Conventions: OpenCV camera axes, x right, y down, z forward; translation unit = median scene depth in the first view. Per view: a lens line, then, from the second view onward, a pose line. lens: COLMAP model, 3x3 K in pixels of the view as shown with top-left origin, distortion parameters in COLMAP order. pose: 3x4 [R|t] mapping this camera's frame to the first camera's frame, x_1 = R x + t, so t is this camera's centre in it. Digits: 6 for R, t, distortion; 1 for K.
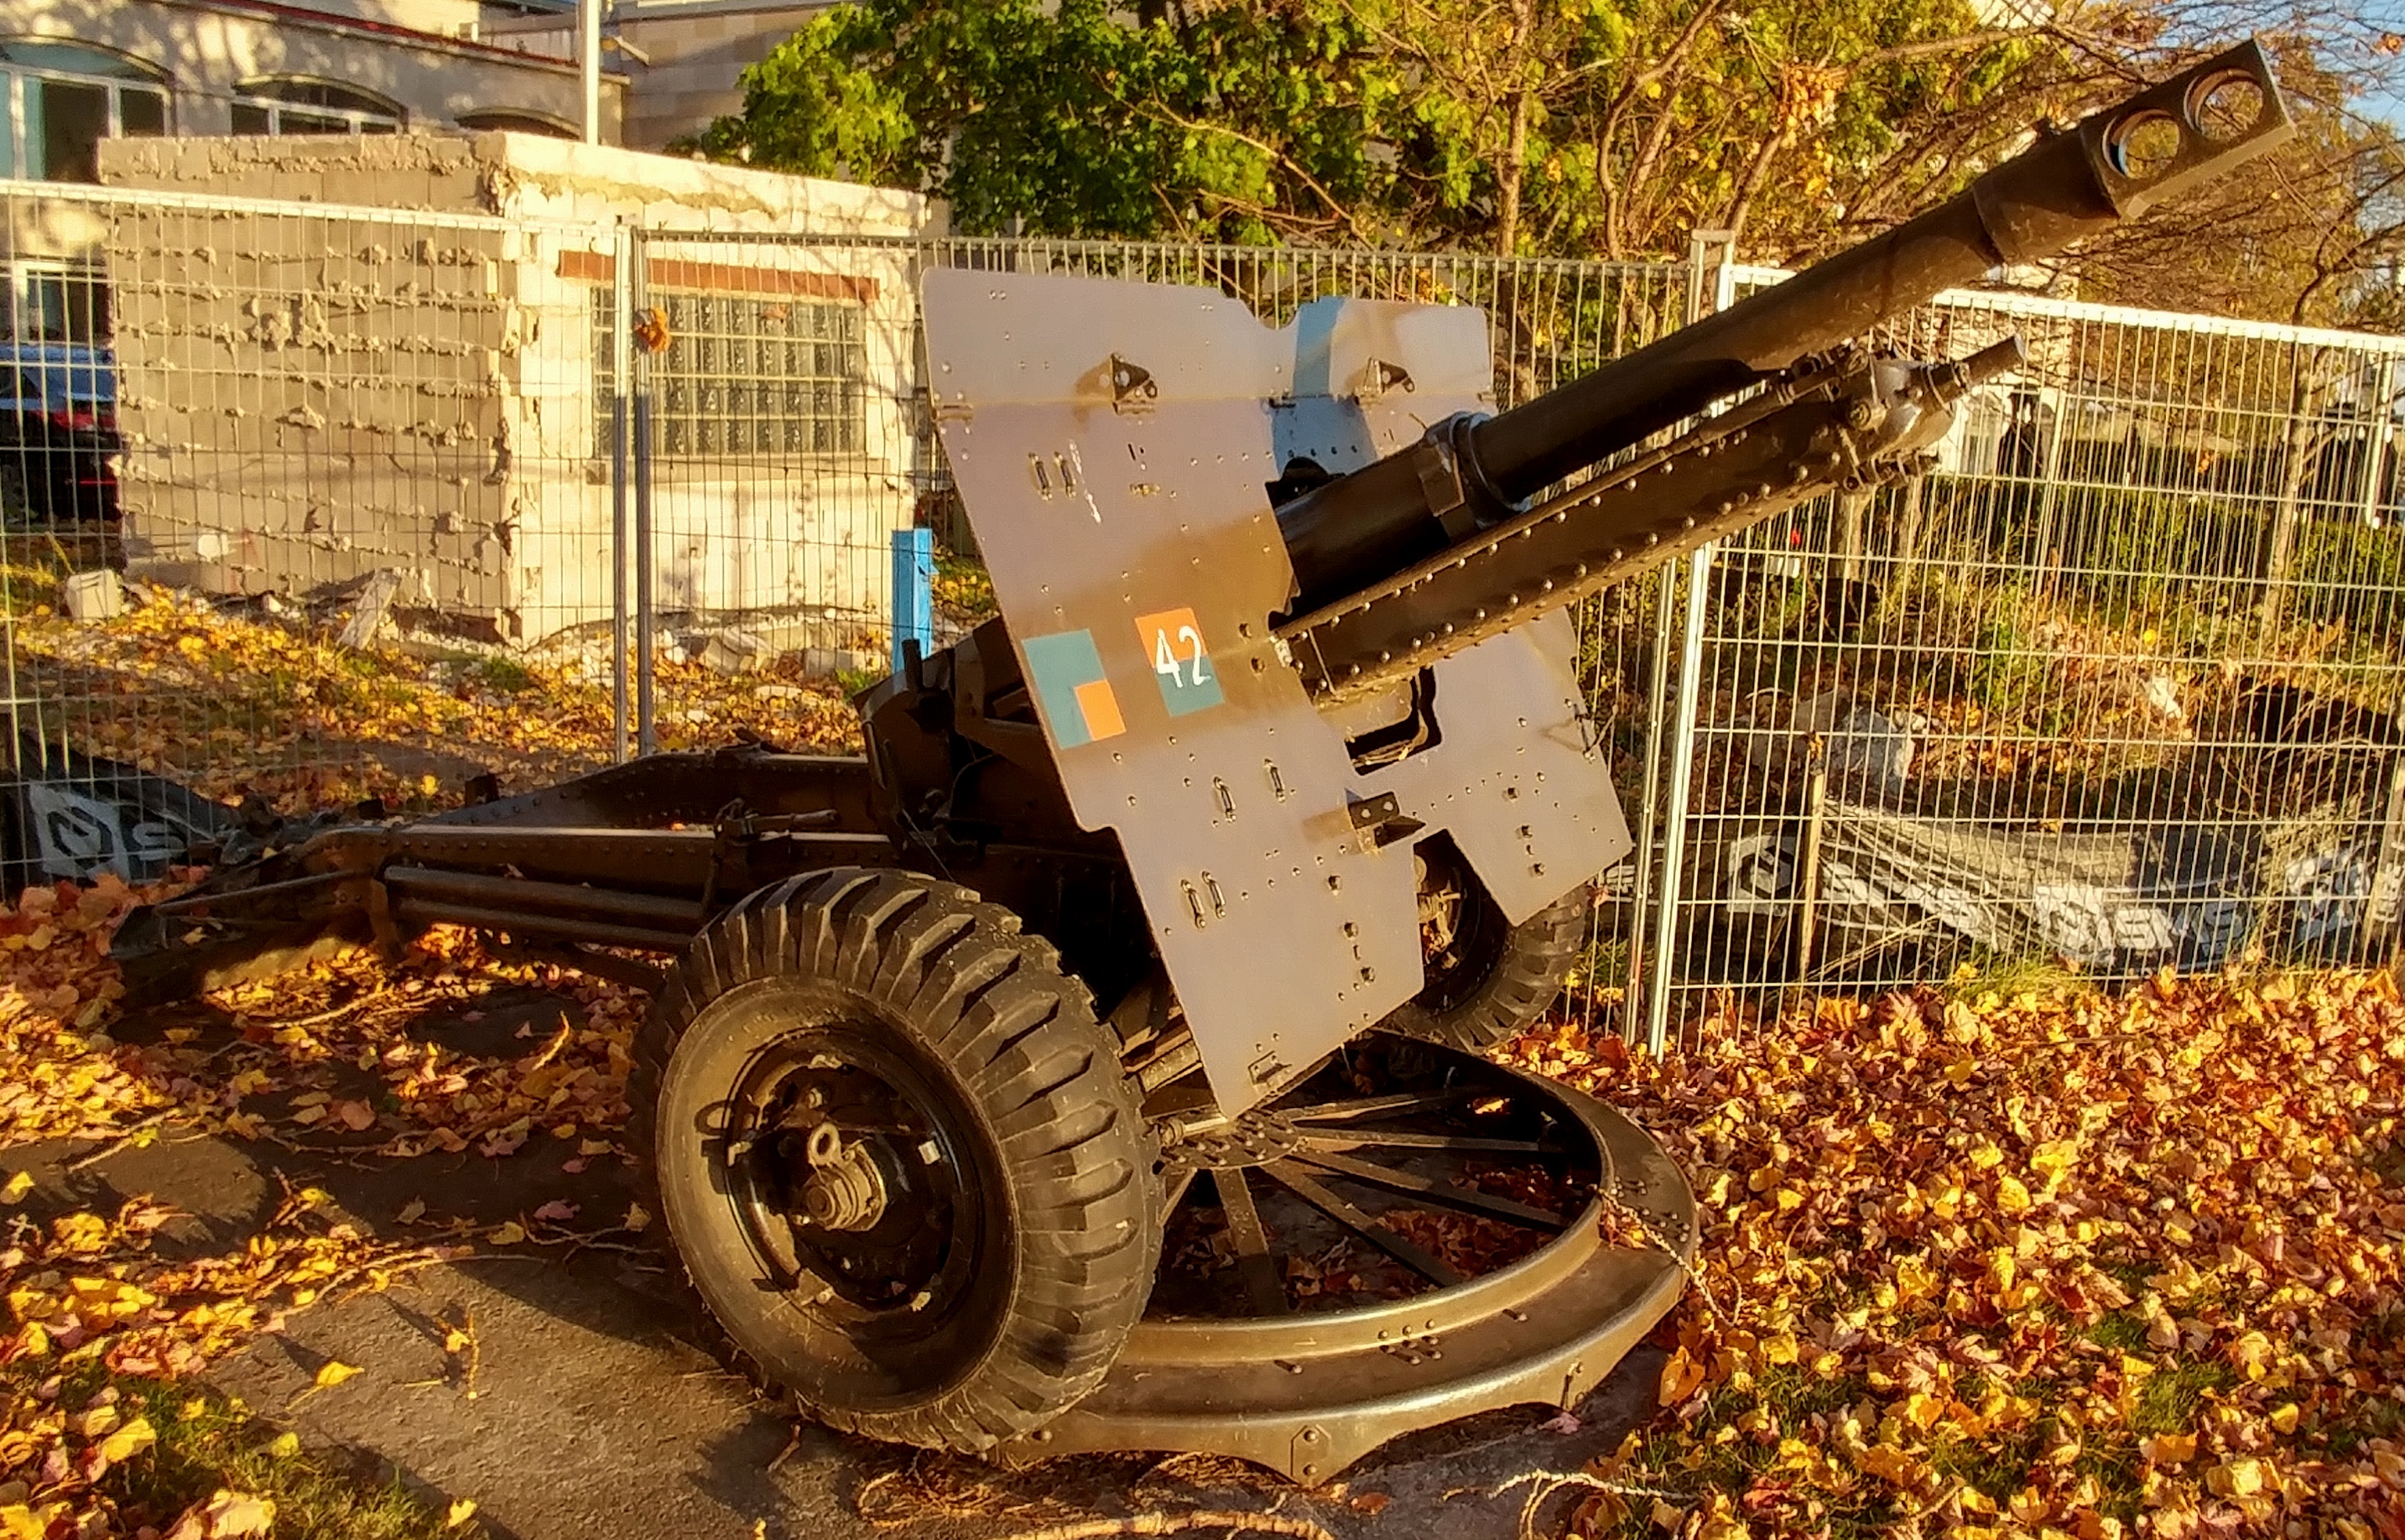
lens RADIAL K [[1955.6, 0, 1202.8], [0, 1955.6, 764.6], [0, 0, 1]] dist [-0.026502, -0.015172]
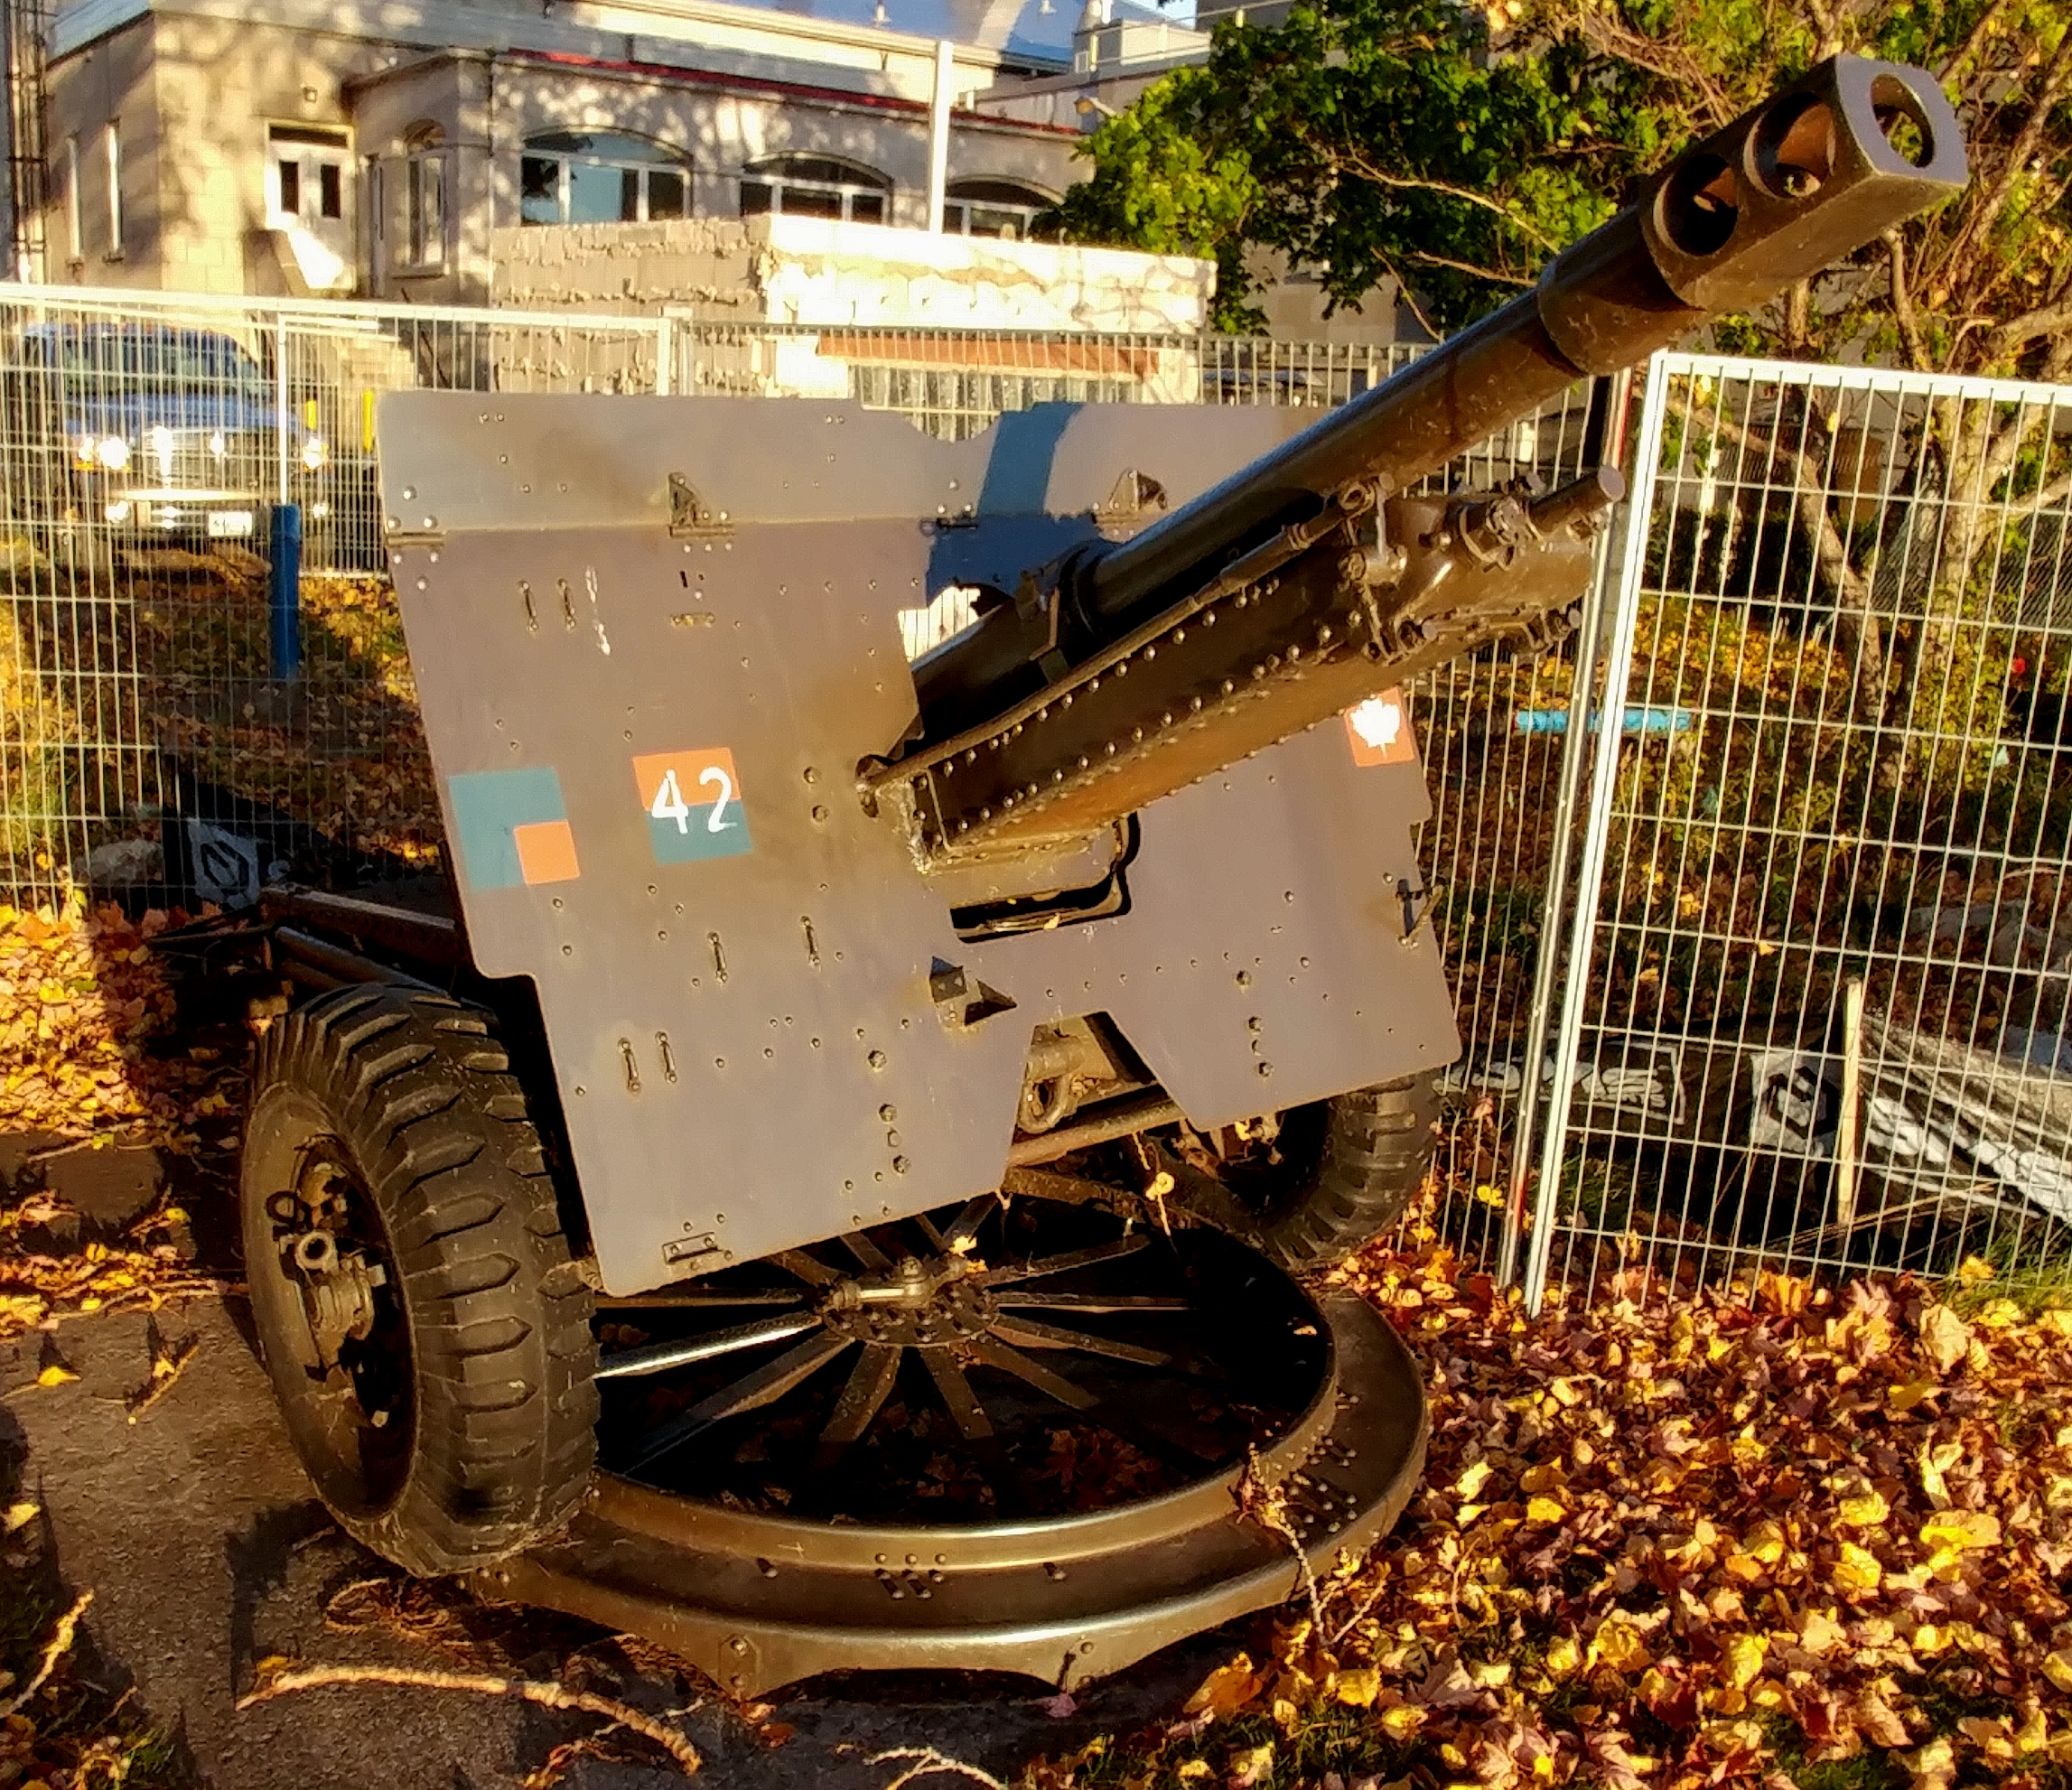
lens RADIAL K [[2027.4, 0, 1034.5], [0, 2027.4, 895.5], [0, 0, 1]] dist [-0.029137, 0.000000]
pose [[0.908043, 0.097132, -0.407459, 0.401332], [-0.084570, 0.995223, 0.048777, -0.053025], [0.410250, -0.009832, 0.911920, 0.134986]]
